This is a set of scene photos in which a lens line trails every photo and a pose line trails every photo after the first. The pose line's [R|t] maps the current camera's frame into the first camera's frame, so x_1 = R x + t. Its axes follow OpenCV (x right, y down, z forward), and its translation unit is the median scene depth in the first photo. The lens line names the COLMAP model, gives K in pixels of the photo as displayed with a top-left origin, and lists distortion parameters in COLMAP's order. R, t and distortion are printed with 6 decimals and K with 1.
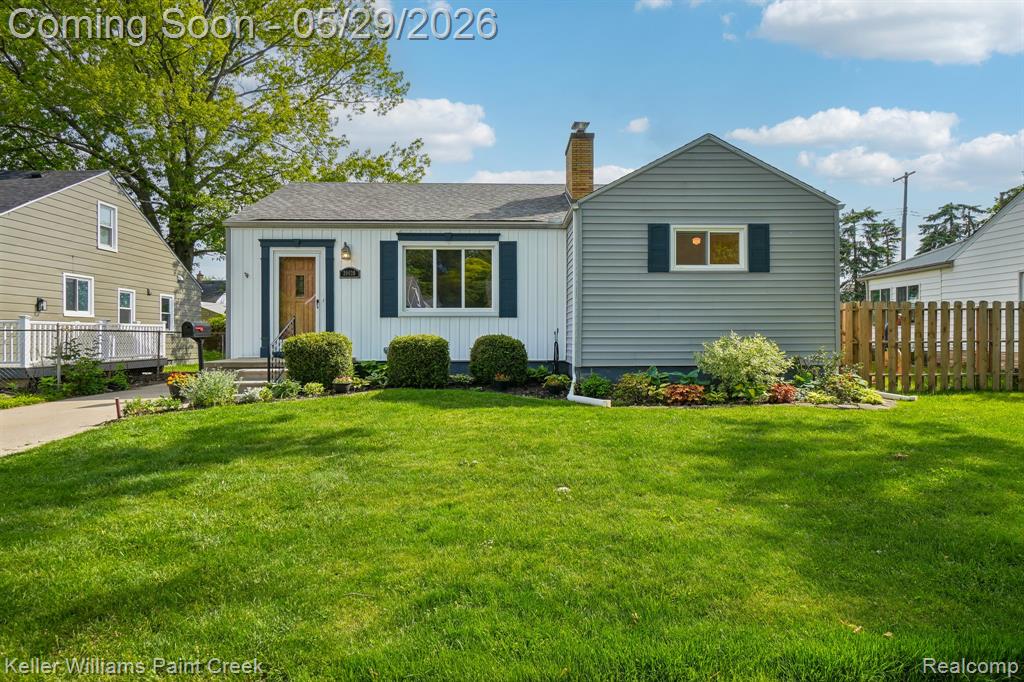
lens RADIAL K [[555.3, 0, 513.5], [0, 555.3, 340.2], [0, 0, 1]] dist [-0.001735, -0.000176]
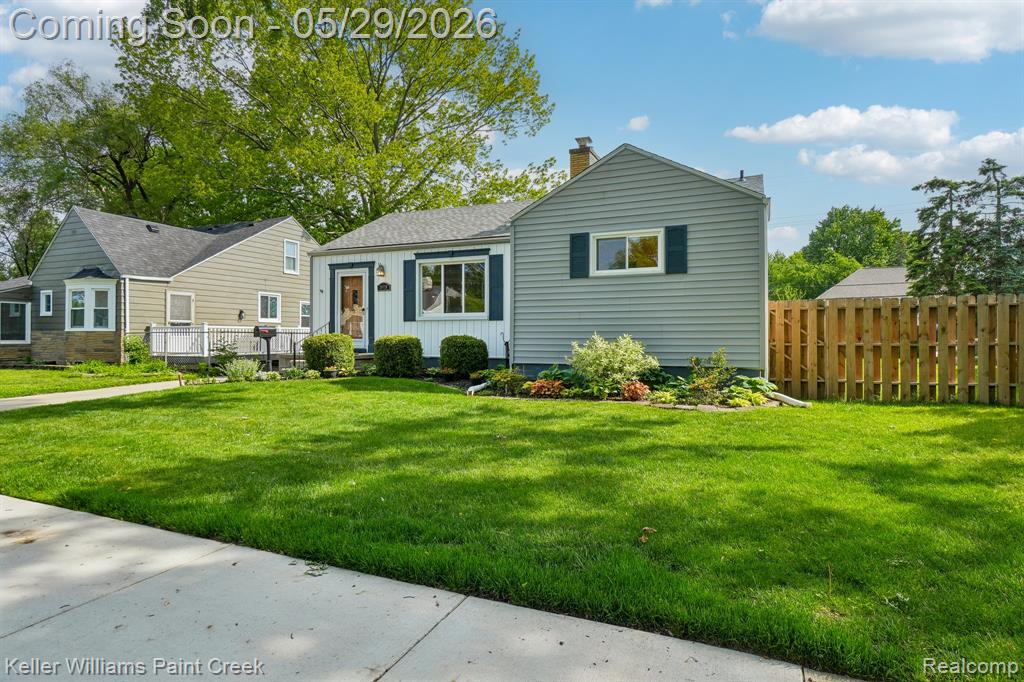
lens RADIAL K [[555.3, 0, 519.6], [0, 555.3, 337.4], [0, 0, 1]] dist [-0.001735, -0.000176]
pose [[0.910679, 0.002648, -0.413105, 0.514530], [-0.005621, 0.999966, -0.005981, 0.000777], [0.413075, 0.007769, 0.910664, -0.029125]]
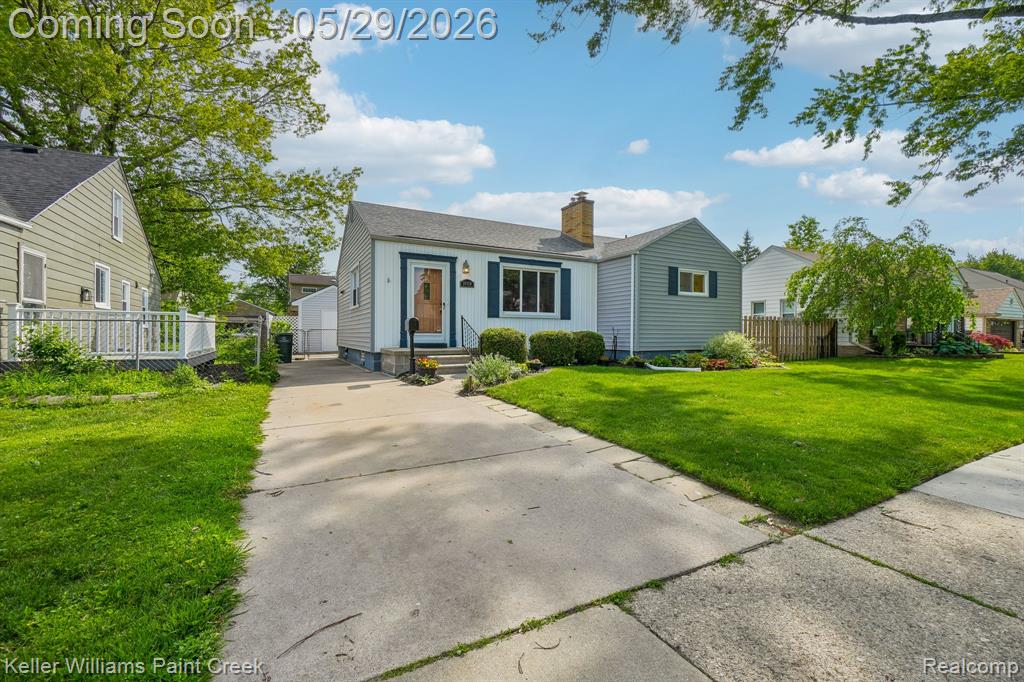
lens RADIAL K [[446.2, 0, 509.8], [0, 446.2, 337.9], [0, 0, 1]] dist [-0.007280, 0.003049]
pose [[0.895203, 0.004210, 0.445638, -0.678172], [-0.002870, 0.999989, -0.003681, 0.012748], [-0.445648, 0.002016, 0.895206, 0.000319]]
